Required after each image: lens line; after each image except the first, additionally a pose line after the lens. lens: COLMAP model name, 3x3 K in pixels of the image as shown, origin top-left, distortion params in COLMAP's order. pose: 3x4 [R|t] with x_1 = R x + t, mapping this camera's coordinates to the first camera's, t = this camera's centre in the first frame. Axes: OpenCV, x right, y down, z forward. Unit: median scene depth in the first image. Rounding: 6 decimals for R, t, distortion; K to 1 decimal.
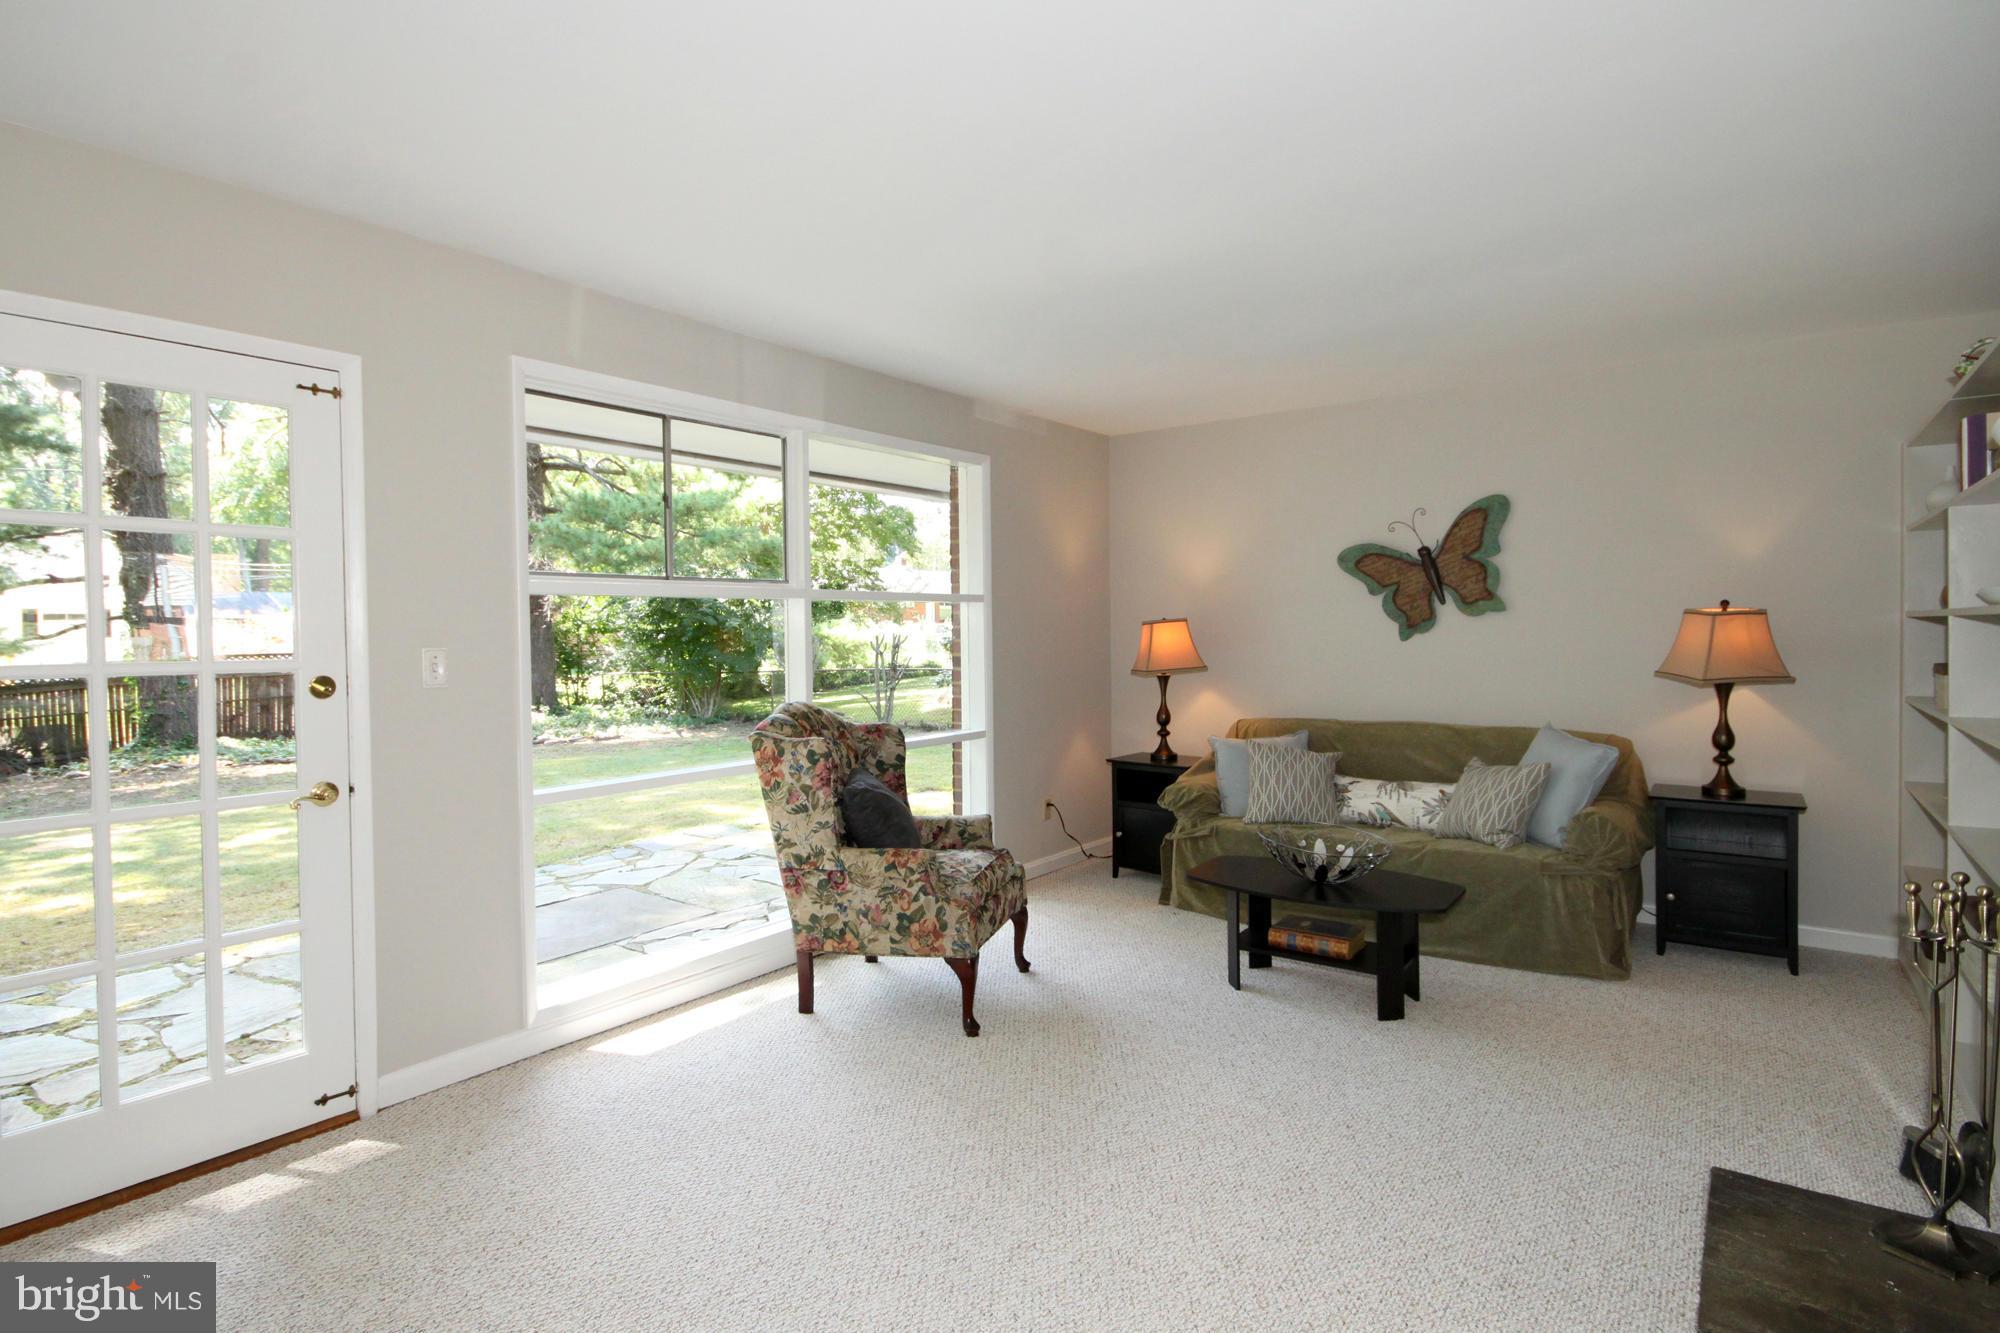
lens RADIAL K [[1005.3, 0, 1007.5], [0, 1005.3, 649.6], [0, 0, 1]] dist [0.000879, -0.000490]
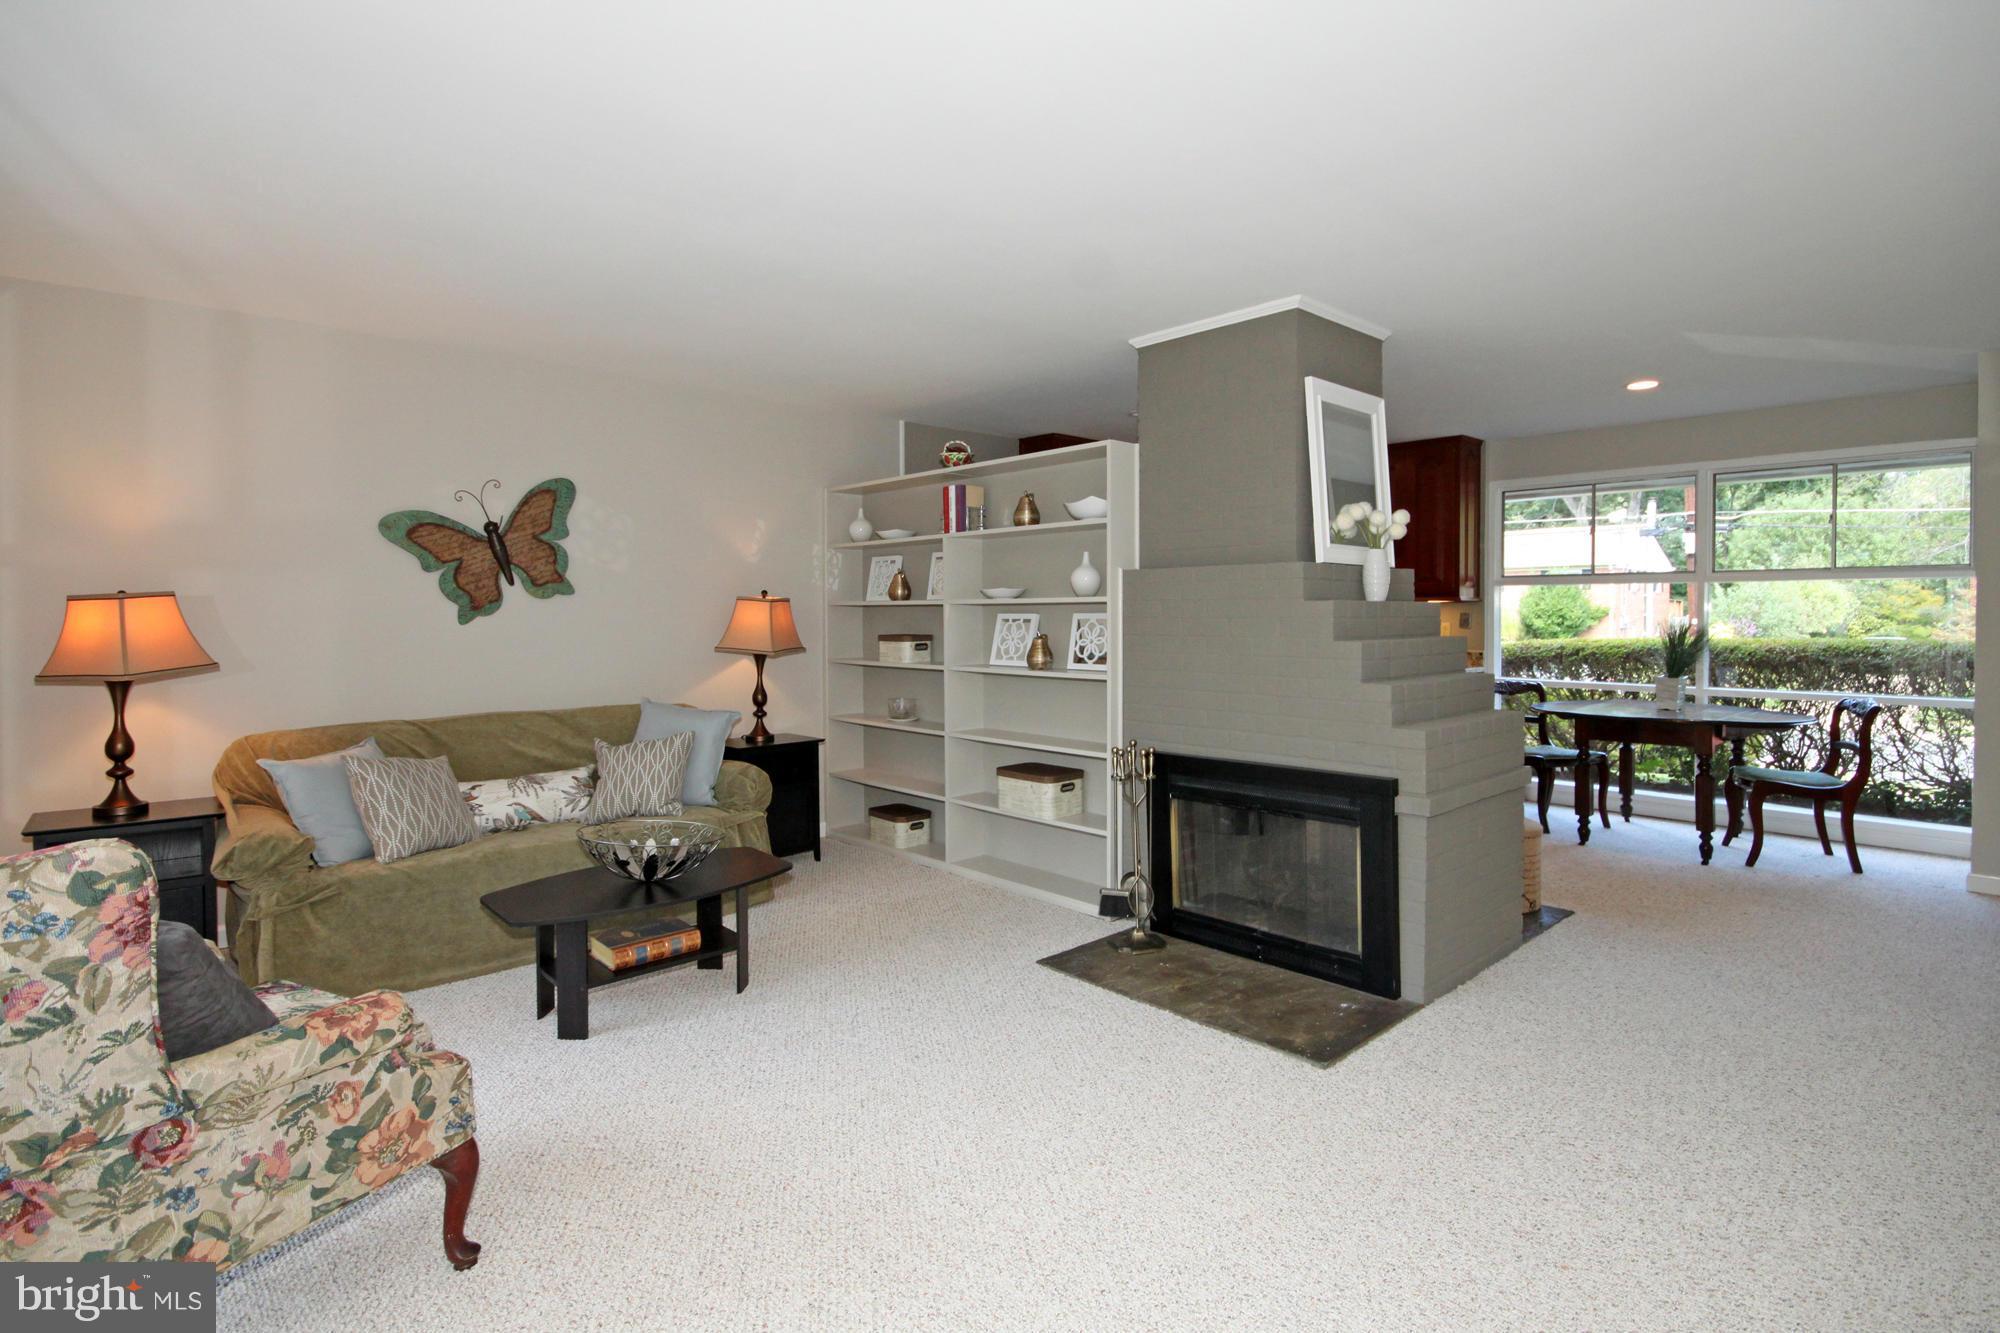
lens RADIAL K [[968.3, 0, 996.8], [0, 968.3, 622.3], [0, 0, 1]] dist [0.000214, -0.004731]
pose [[0.187829, -0.000254, 0.982202, -0.499455], [0.019943, 0.999795, -0.003555, 0.002712], [-0.981999, 0.020256, 0.187796, 0.514550]]
